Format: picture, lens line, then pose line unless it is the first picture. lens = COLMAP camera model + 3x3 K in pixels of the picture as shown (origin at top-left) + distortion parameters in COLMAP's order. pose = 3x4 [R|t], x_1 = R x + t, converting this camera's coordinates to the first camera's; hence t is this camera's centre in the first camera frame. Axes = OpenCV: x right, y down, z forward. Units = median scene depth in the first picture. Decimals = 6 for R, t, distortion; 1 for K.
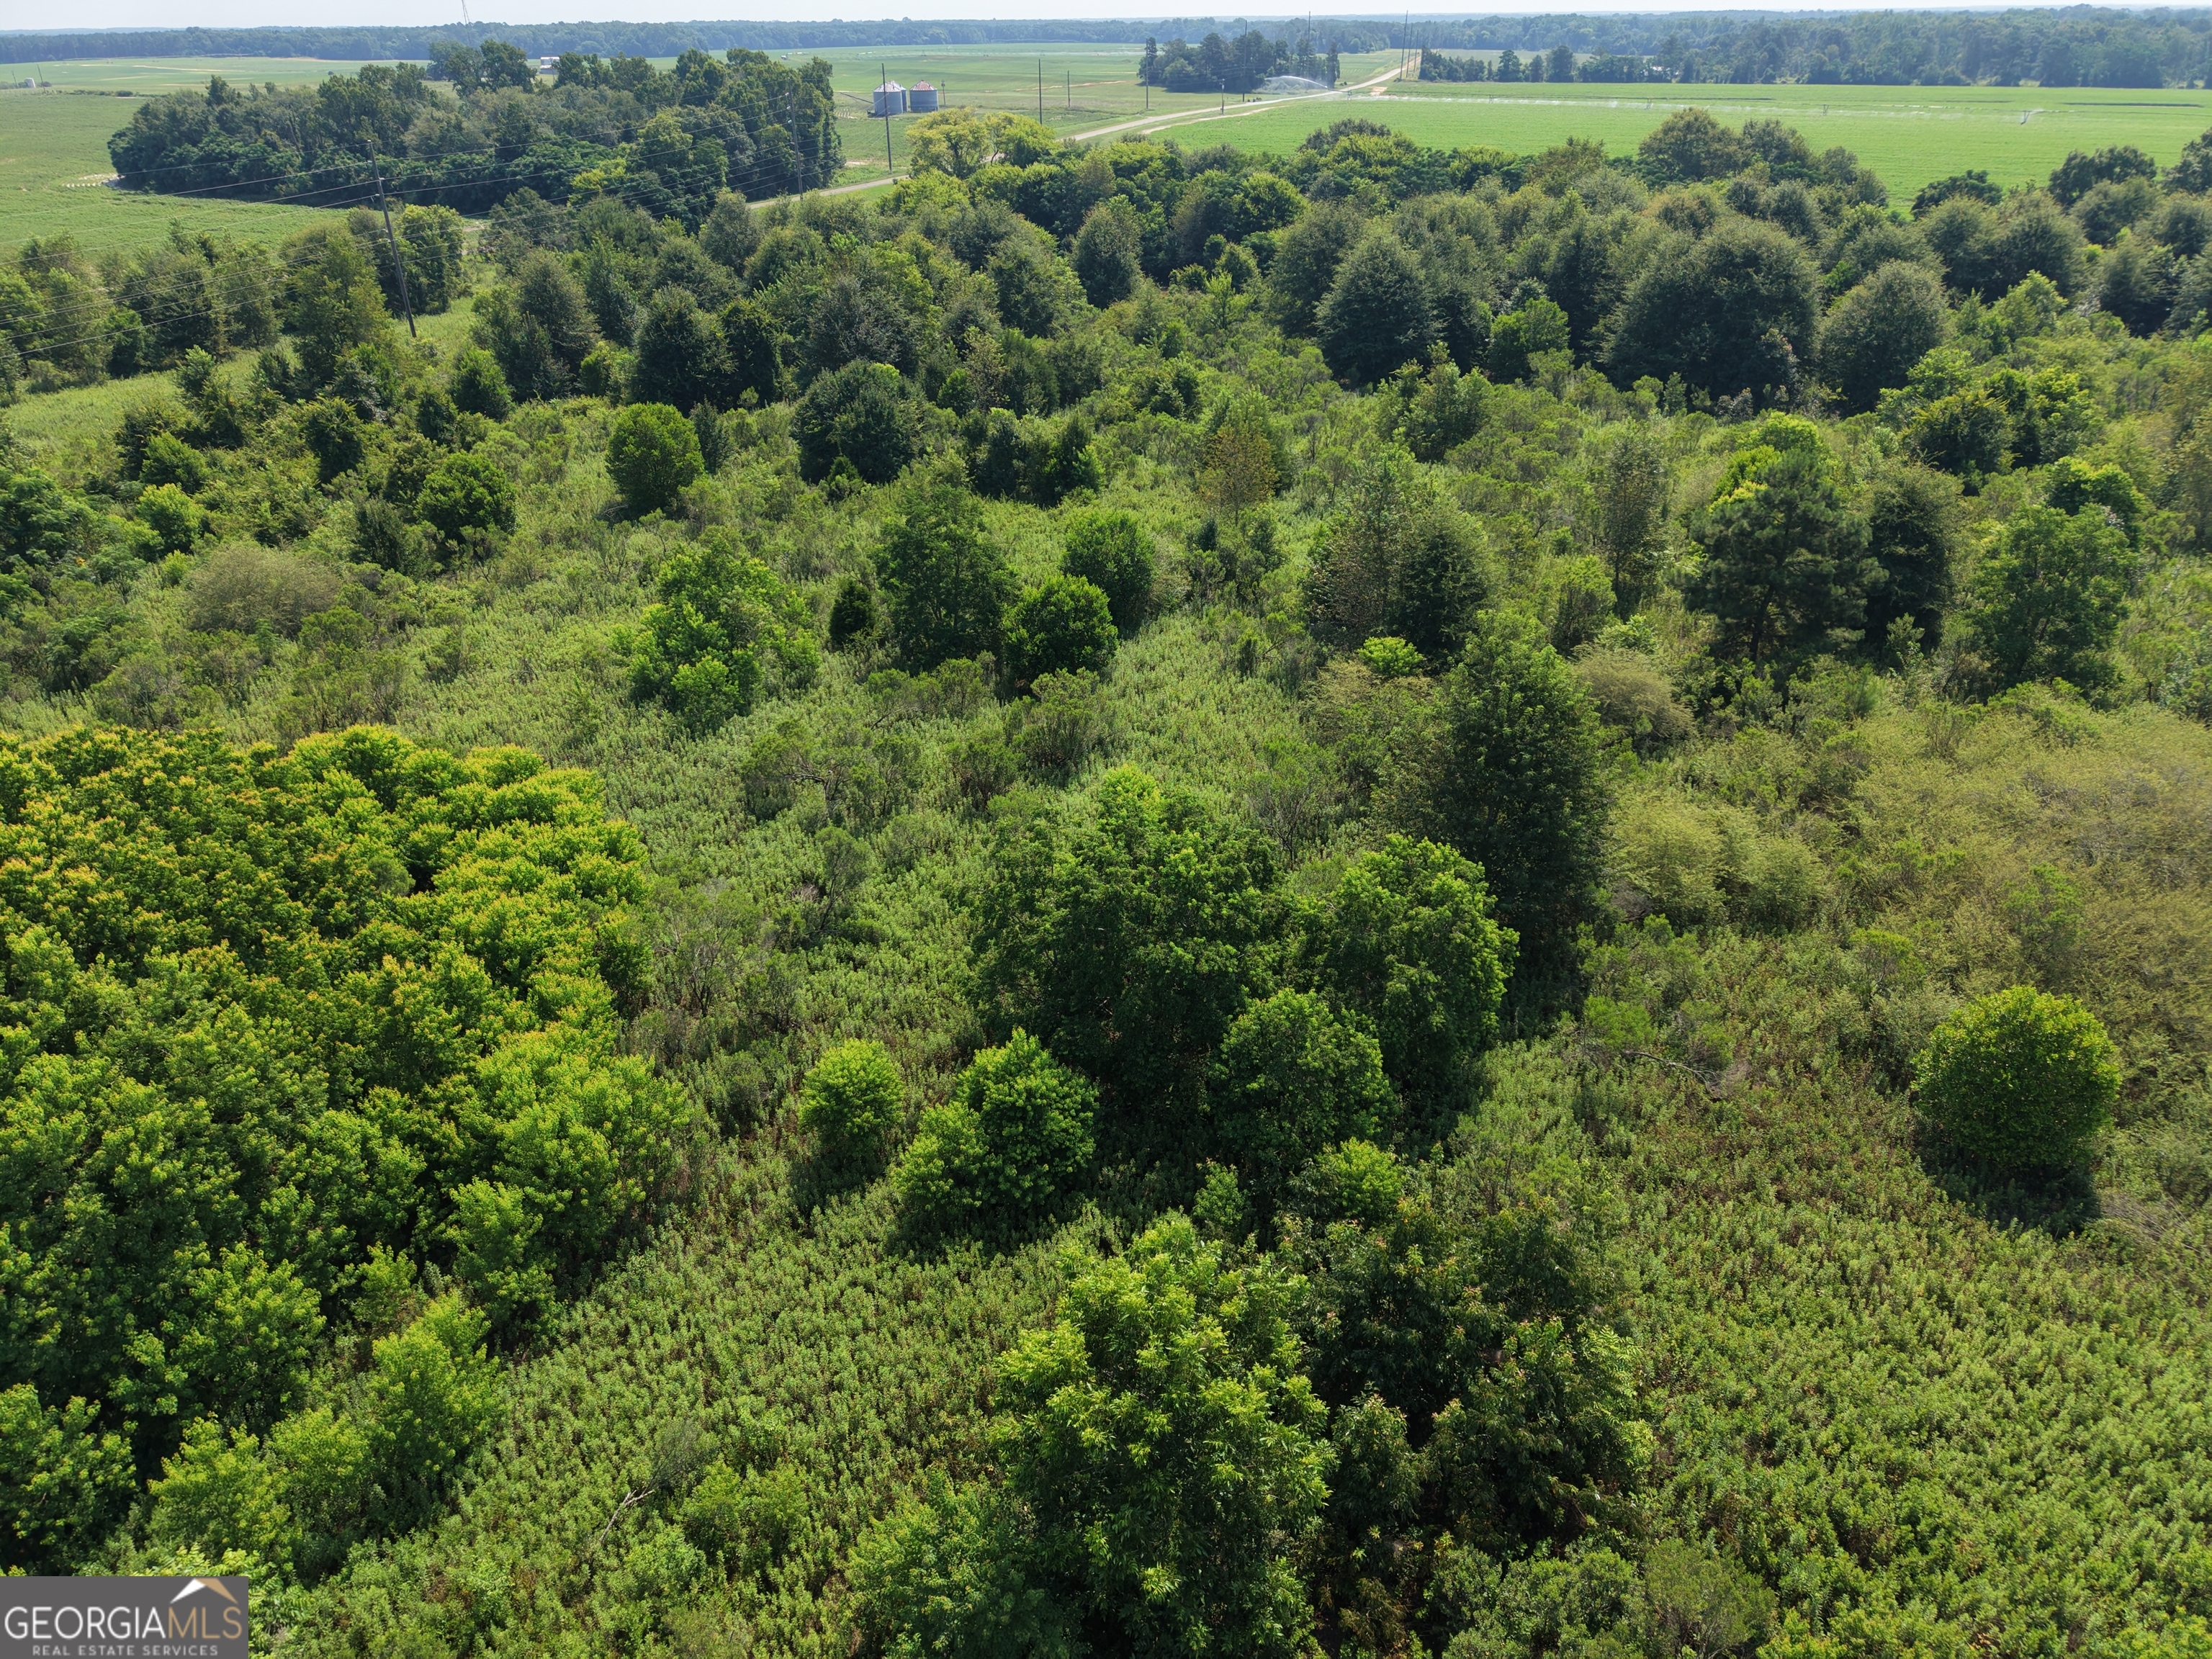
lens RADIAL K [[1493.8, 0, 1114.1], [0, 1493.8, 822.6], [0, 0, 1]] dist [0.030831, -0.030808]
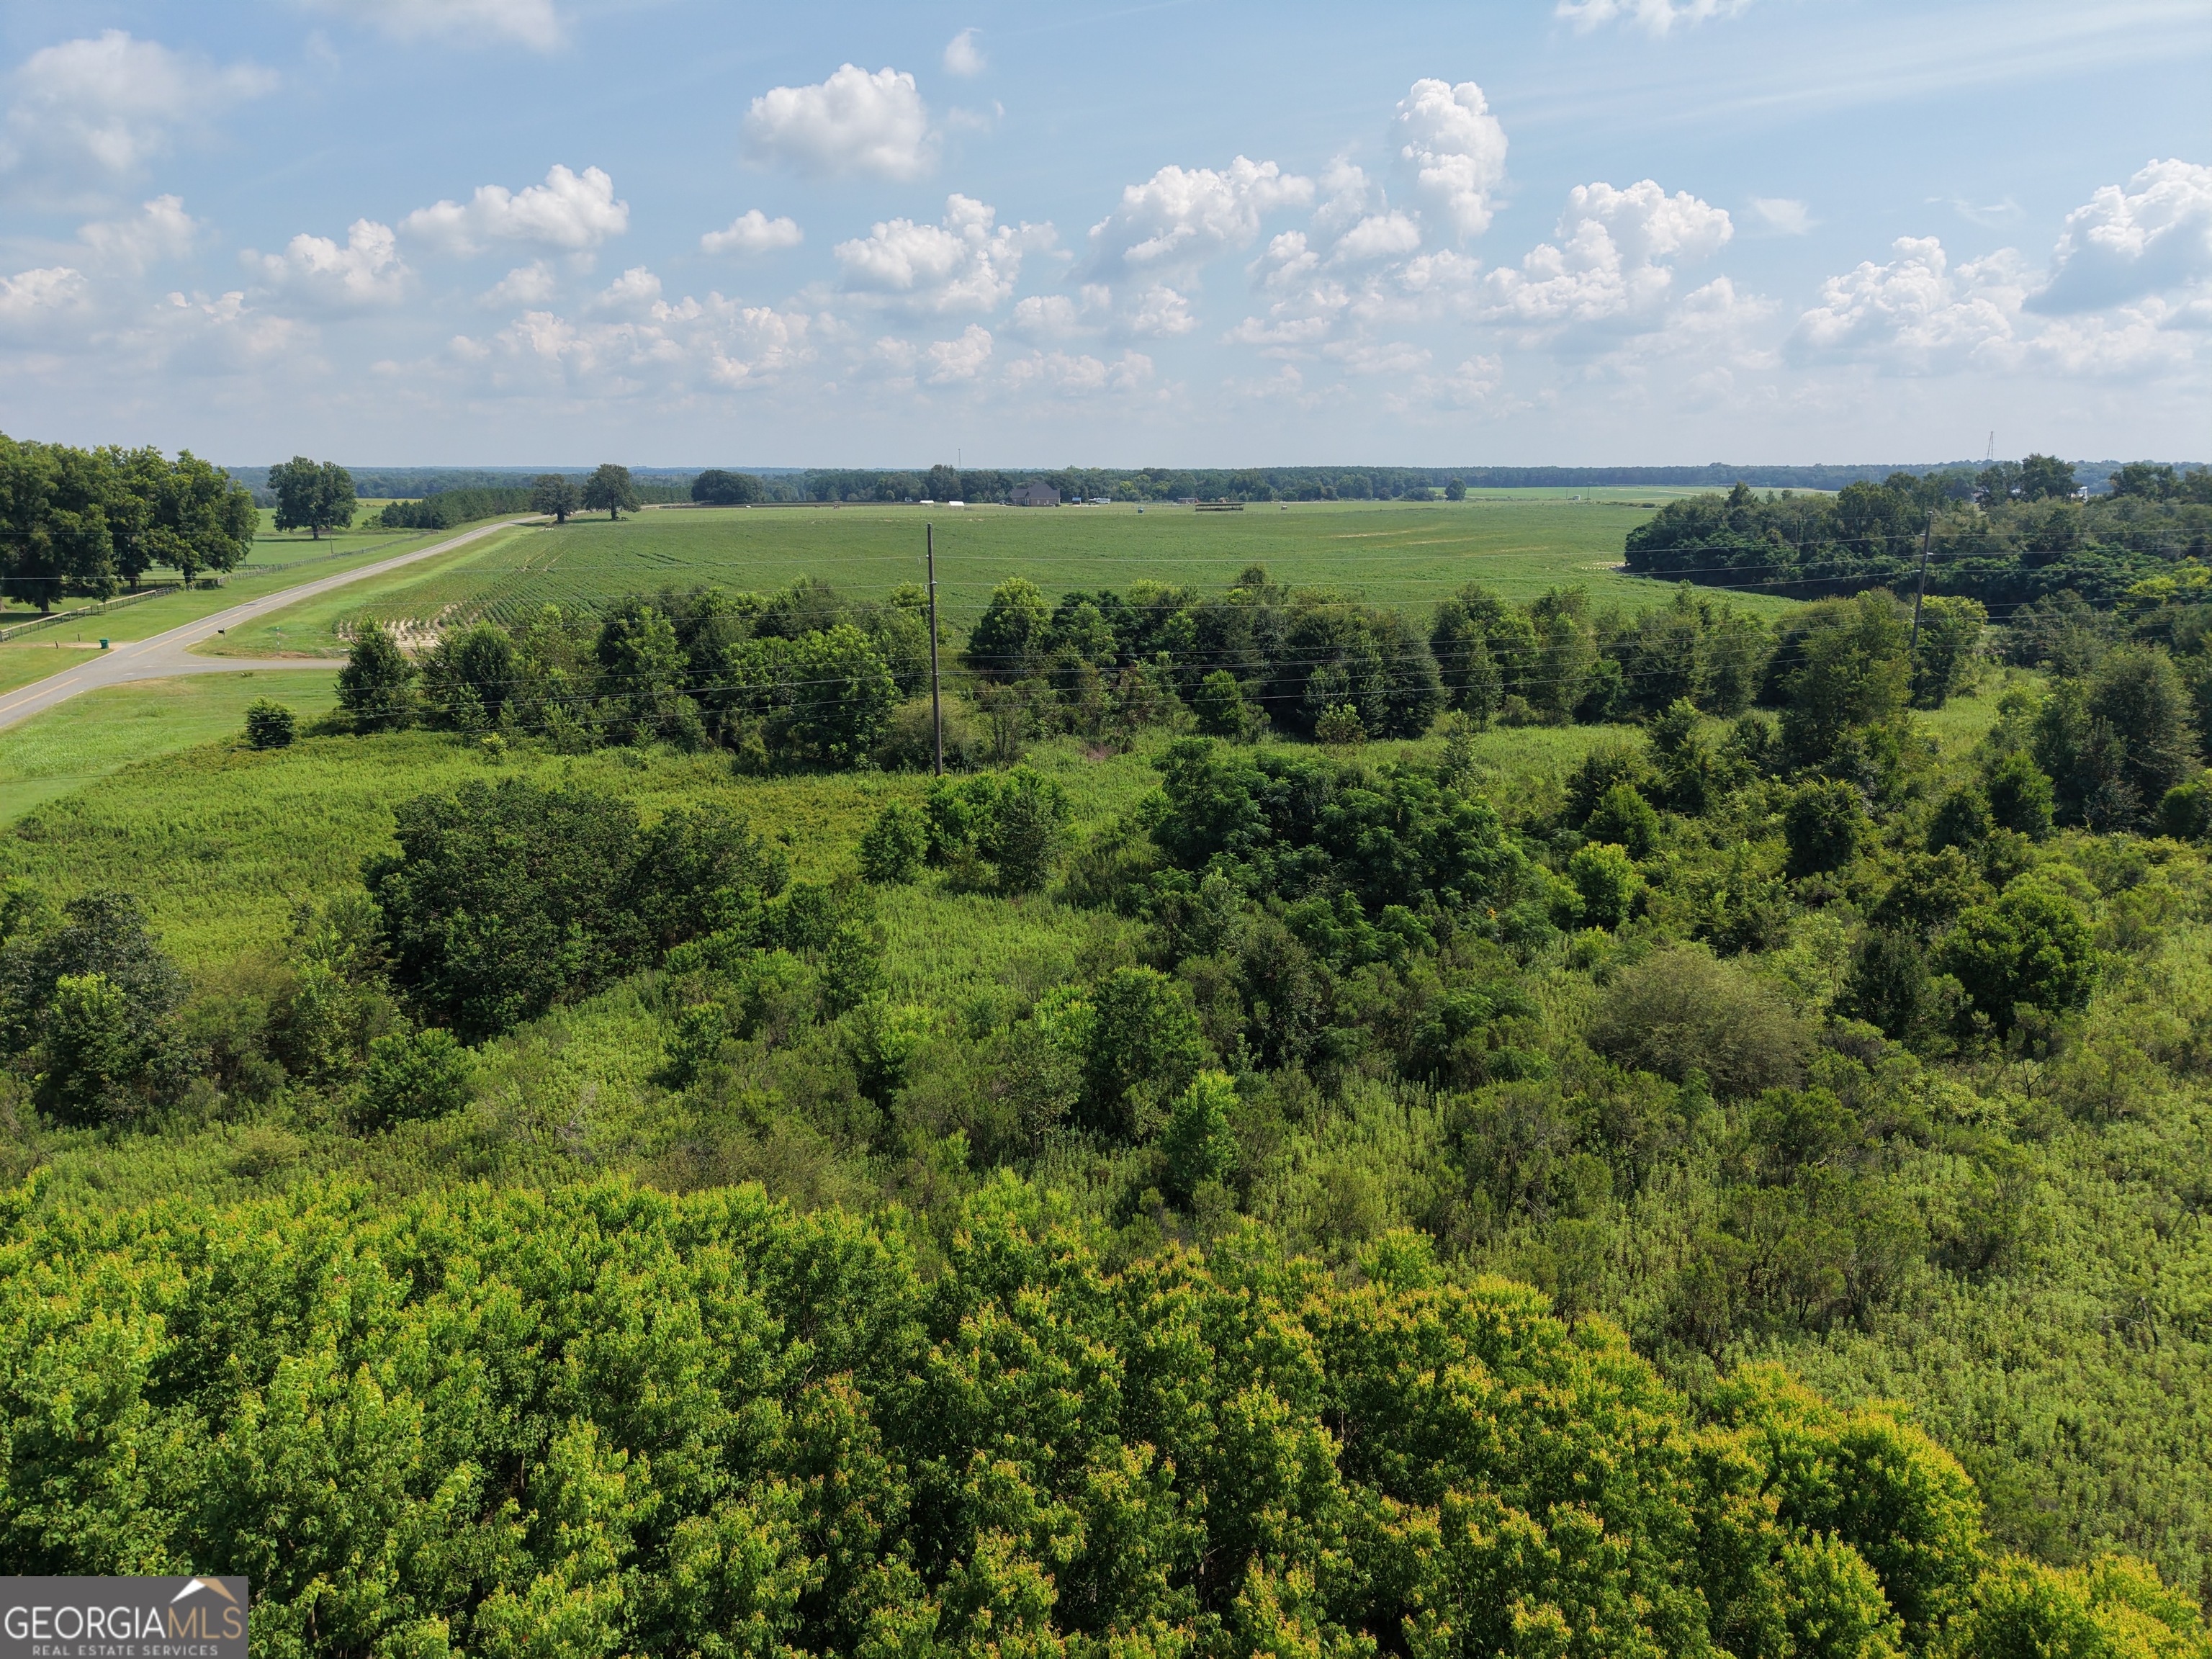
lens RADIAL K [[1480.1, 0, 1105.4], [0, 1480.1, 815.1], [0, 0, 1]] dist [0.020074, -0.016998]
pose [[0.643139, 0.186575, -0.742672, -0.212036], [-0.371191, 0.924257, -0.089250, -0.065642], [0.669768, 0.333073, 0.663681, 0.279291]]
